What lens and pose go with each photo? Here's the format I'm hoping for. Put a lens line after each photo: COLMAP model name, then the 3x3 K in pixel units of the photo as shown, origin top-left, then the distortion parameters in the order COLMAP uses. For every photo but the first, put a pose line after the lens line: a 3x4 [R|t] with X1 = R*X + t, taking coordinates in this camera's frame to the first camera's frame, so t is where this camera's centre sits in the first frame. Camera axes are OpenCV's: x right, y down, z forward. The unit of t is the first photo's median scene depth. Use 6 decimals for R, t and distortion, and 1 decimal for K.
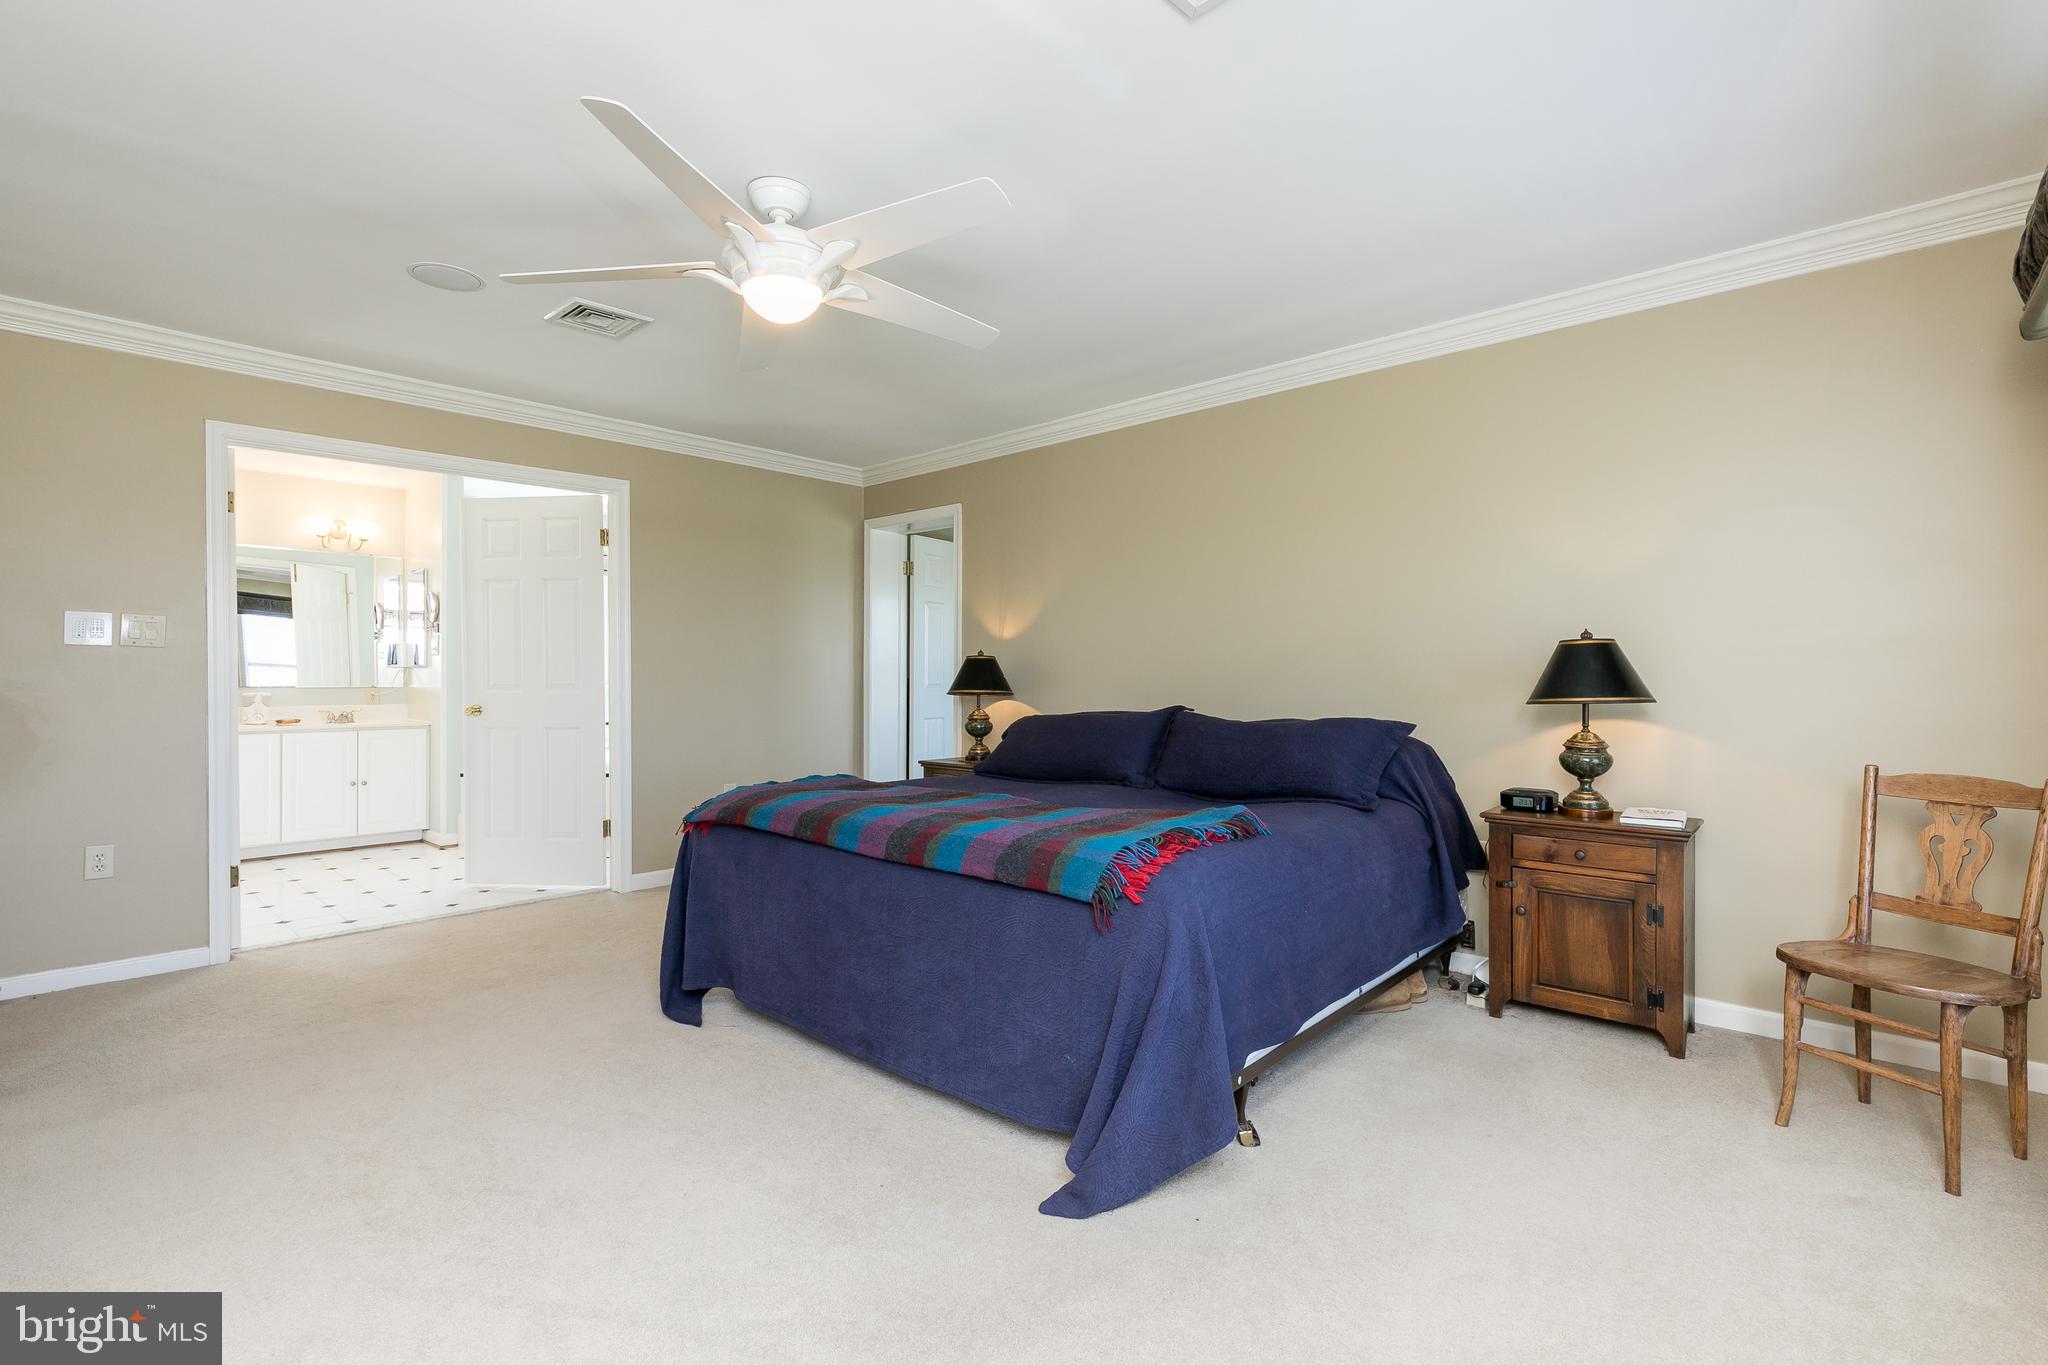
lens RADIAL K [[955.3, 0, 996.8], [0, 955.3, 697.9], [0, 0, 1]] dist [-0.003853, -0.000467]
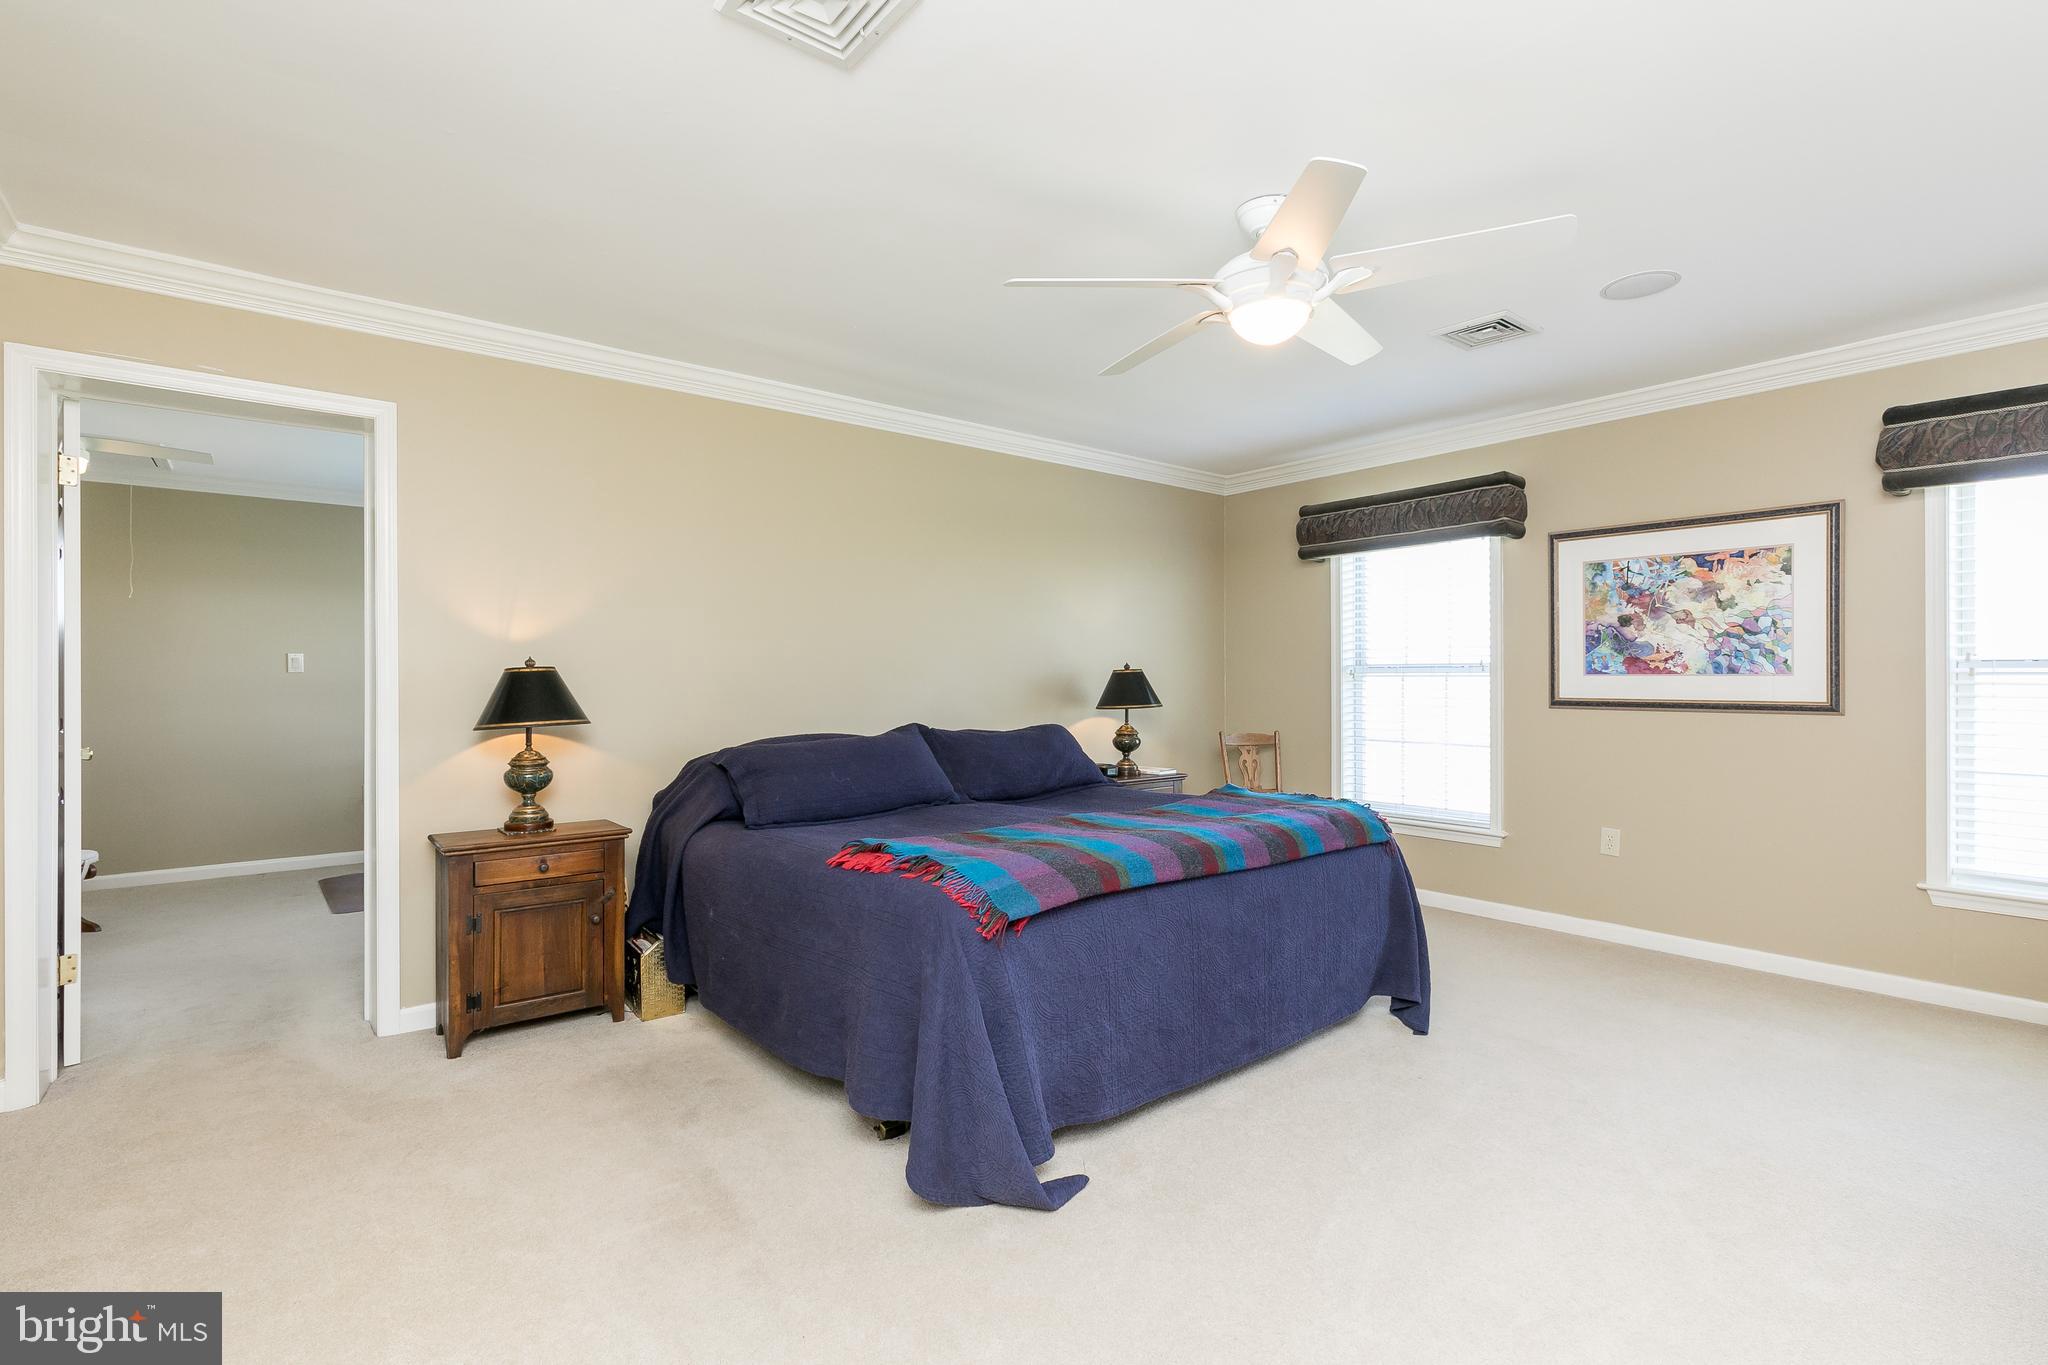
lens RADIAL K [[955.3, 0, 996.8], [0, 955.3, 697.9], [0, 0, 1]] dist [-0.003853, -0.000467]
pose [[0.133969, -0.010363, 0.990931, -0.954825], [0.035474, 0.999355, 0.005655, -0.023304], [-0.990350, 0.034394, 0.134250, 0.928148]]
